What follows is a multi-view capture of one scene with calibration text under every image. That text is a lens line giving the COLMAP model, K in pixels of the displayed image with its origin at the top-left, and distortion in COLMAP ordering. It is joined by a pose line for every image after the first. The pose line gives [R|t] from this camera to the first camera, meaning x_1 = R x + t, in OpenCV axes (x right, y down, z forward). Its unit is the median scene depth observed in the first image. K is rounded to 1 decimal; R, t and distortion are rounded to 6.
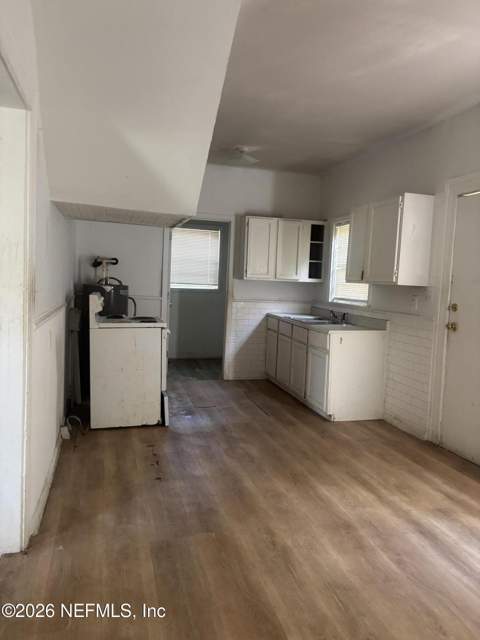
lens RADIAL K [[491.8, 0, 239.4], [0, 491.8, 319.7], [0, 0, 1]] dist [0.025838, -0.006620]
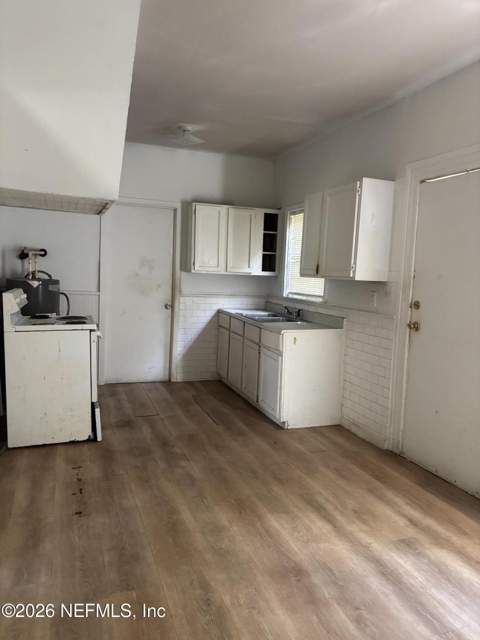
lens RADIAL K [[491.8, 0, 238.9], [0, 491.8, 317.9], [0, 0, 1]] dist [0.025838, -0.006620]
pose [[0.996962, -0.009169, 0.077347, 0.039279], [0.007857, 0.999820, 0.017250, -0.019672], [-0.077492, -0.016589, 0.996855, 0.120928]]
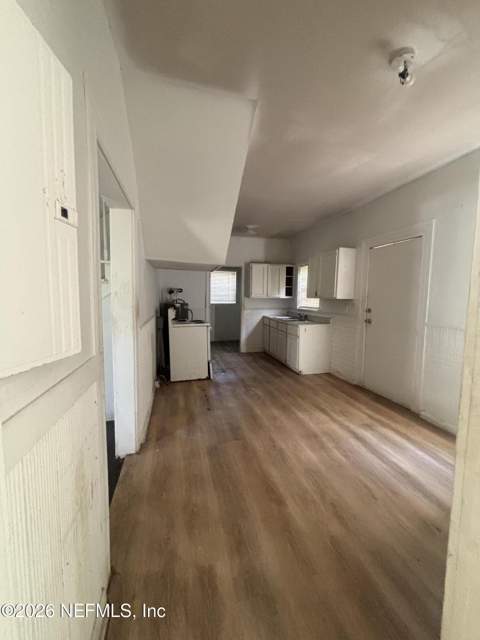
lens RADIAL K [[261.8, 0, 236.9], [0, 261.8, 319.8], [0, 0, 1]] dist [-0.001245, 0.001681]
pose [[0.998980, -0.028054, -0.035381, -0.012686], [0.028238, 0.999590, 0.004714, -0.009211], [0.035235, -0.005708, 0.999363, 0.031510]]
